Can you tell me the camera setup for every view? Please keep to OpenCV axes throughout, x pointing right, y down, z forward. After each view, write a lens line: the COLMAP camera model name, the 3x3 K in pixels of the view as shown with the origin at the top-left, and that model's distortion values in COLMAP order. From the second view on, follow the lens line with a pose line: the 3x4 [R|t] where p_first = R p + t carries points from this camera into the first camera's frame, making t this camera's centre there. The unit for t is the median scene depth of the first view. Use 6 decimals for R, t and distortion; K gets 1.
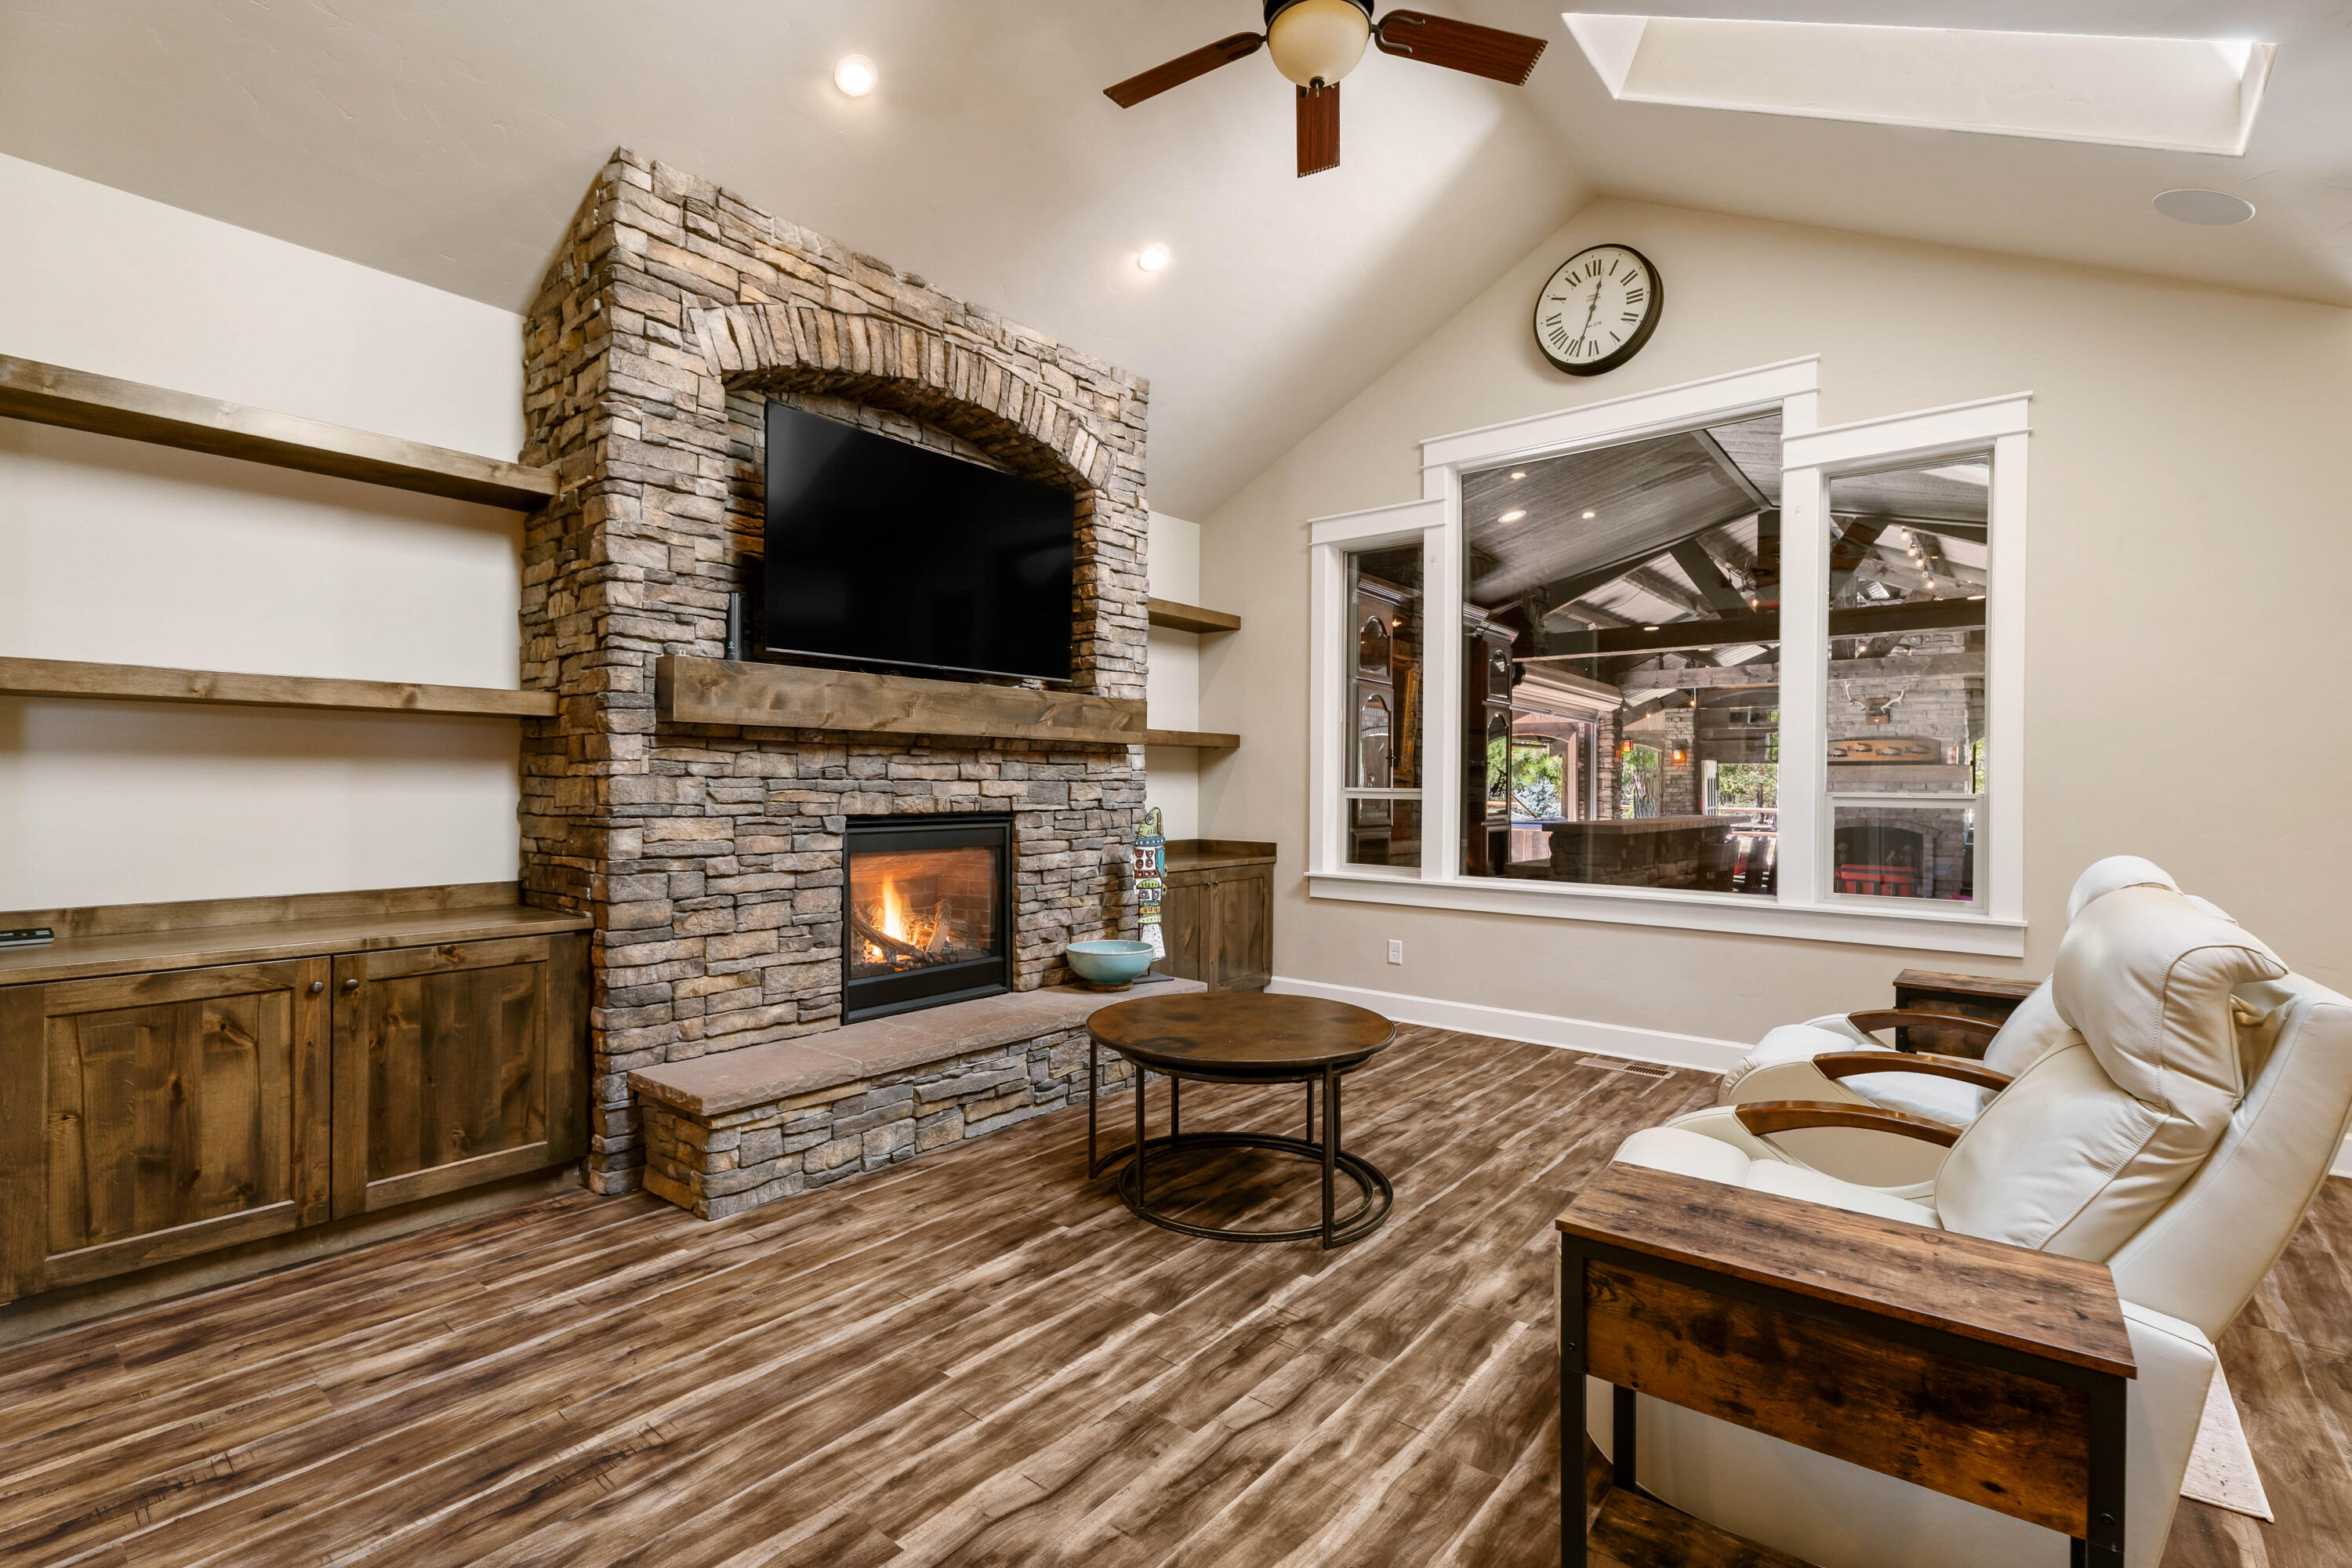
lens RADIAL K [[1056.5, 0, 1186.7], [0, 1056.5, 786.3], [0, 0, 1]] dist [-0.000276, -0.000671]
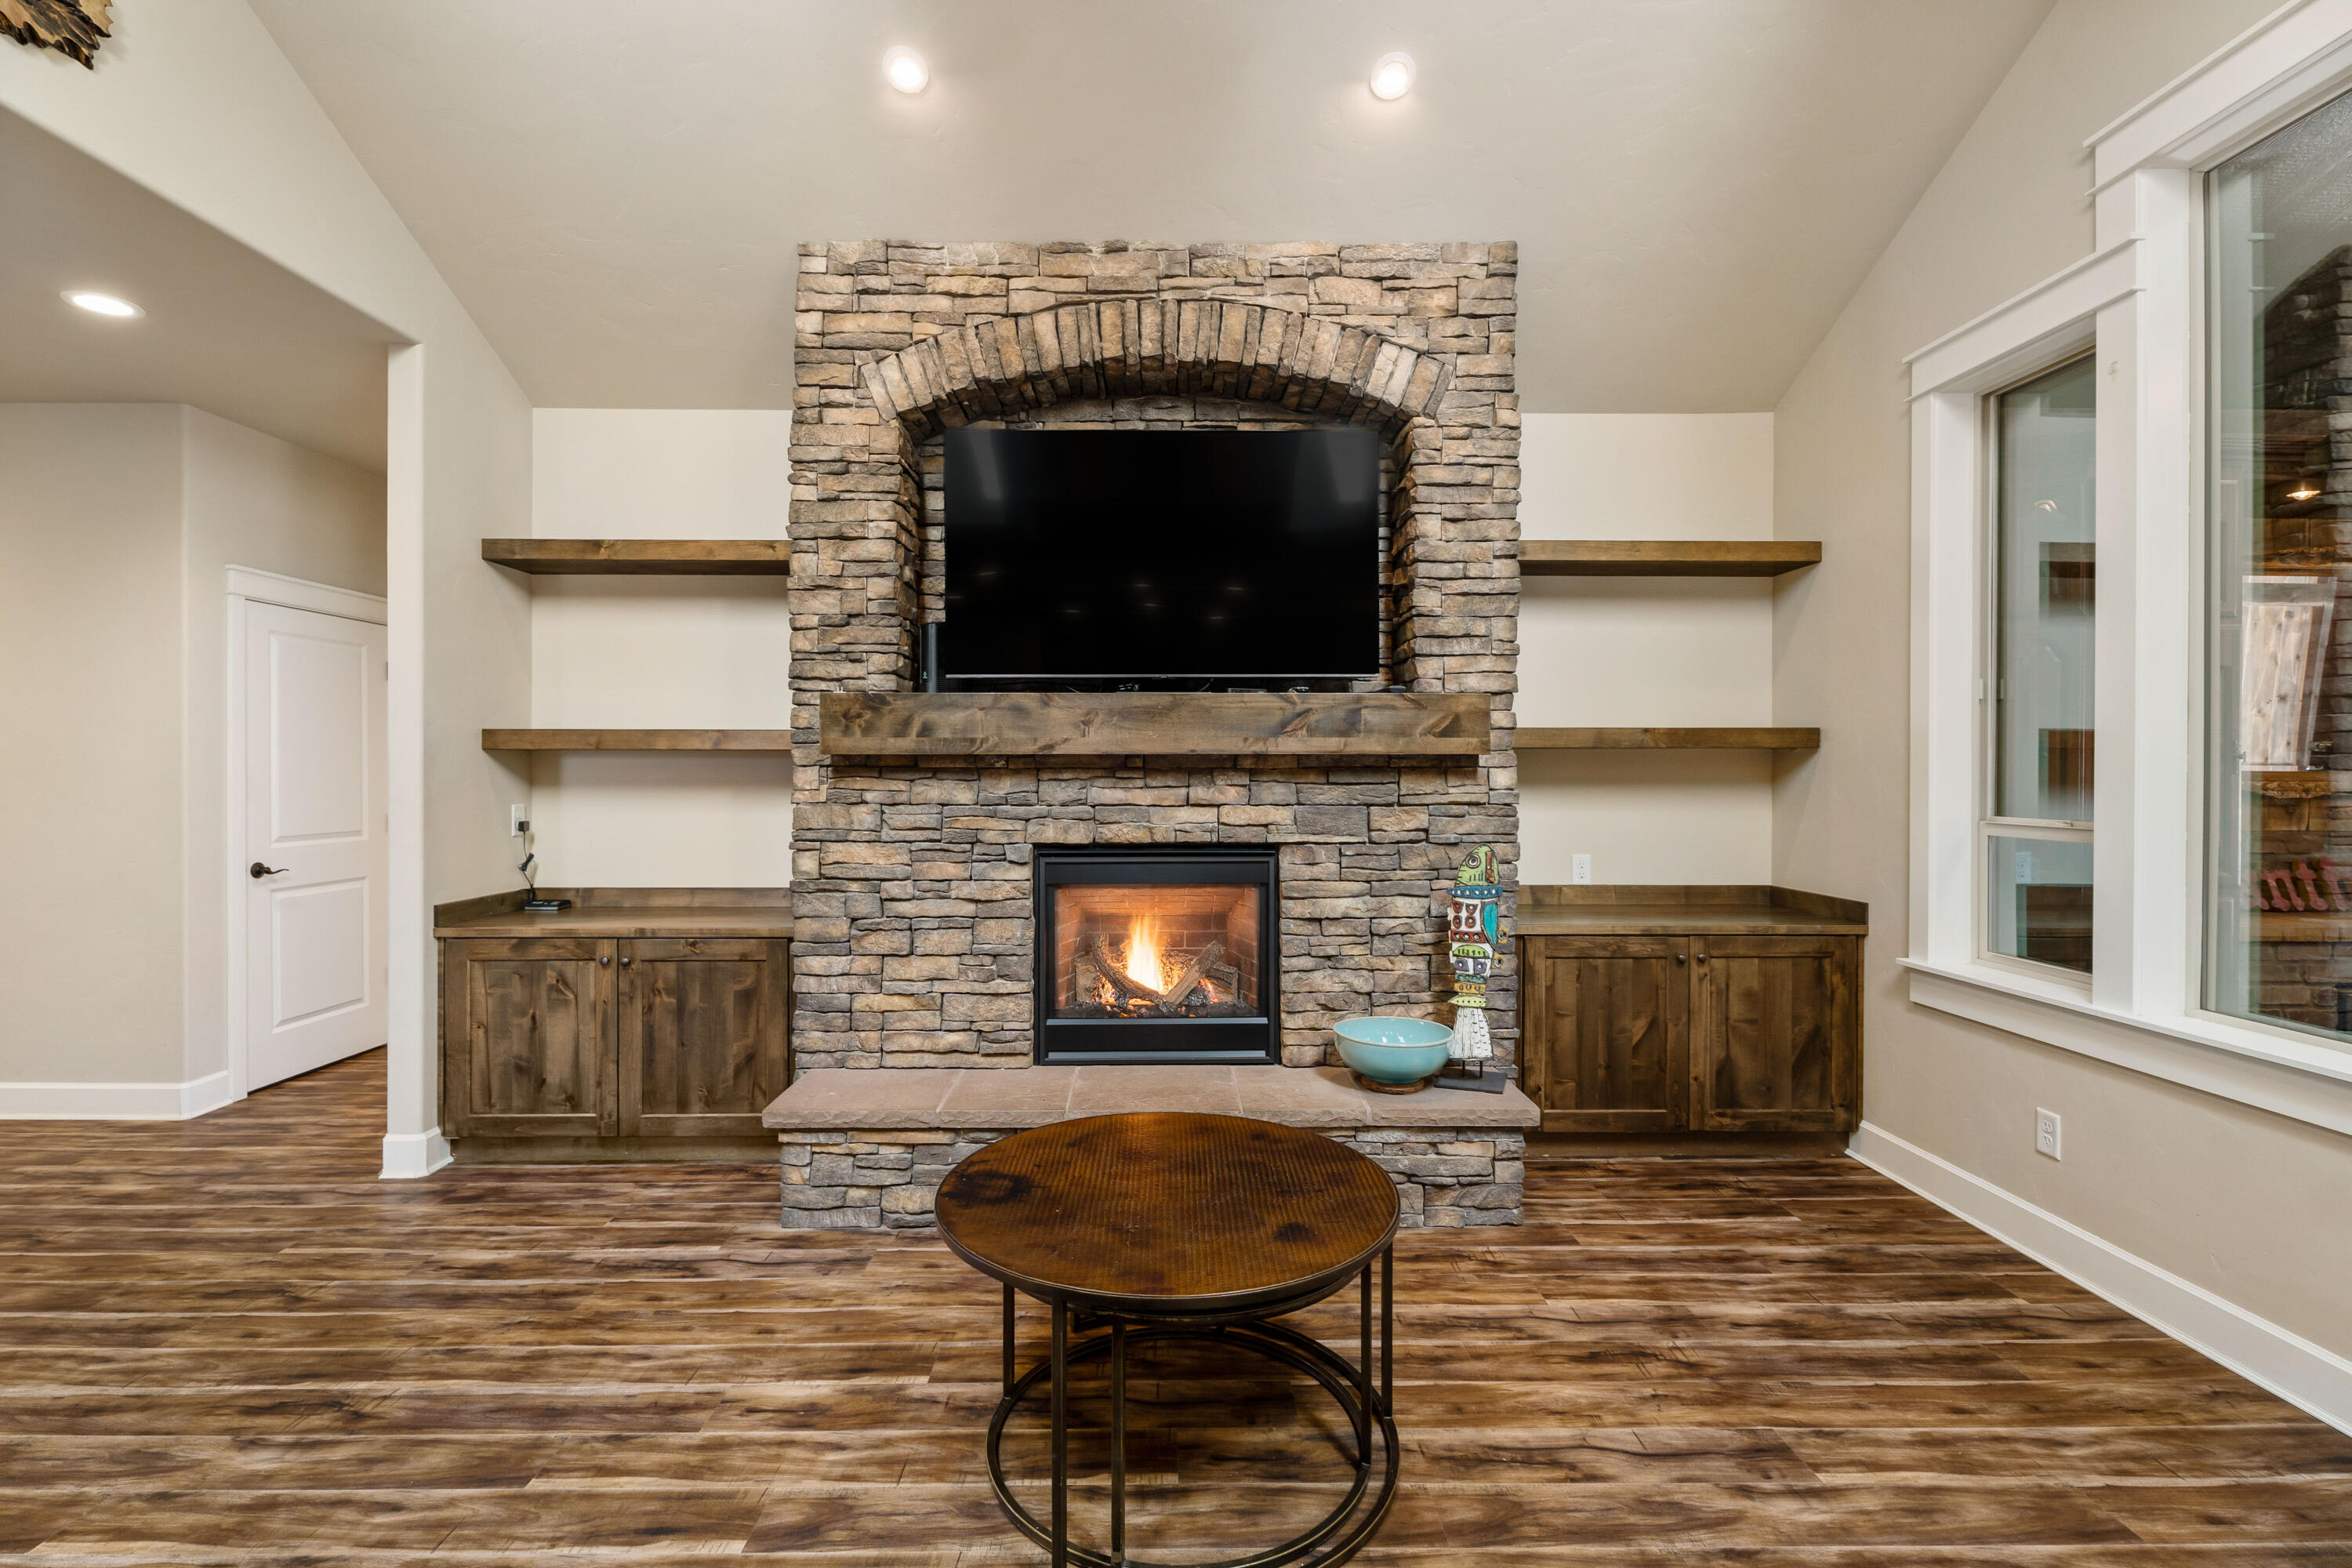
lens RADIAL K [[1056.5, 0, 1179.7], [0, 1056.5, 779.1], [0, 0, 1]] dist [-0.000276, -0.000671]
pose [[0.638858, -0.002074, -0.769322, 0.520963], [0.000747, 0.999998, -0.002075, -0.030016], [0.769324, 0.000751, 0.638858, 0.530541]]
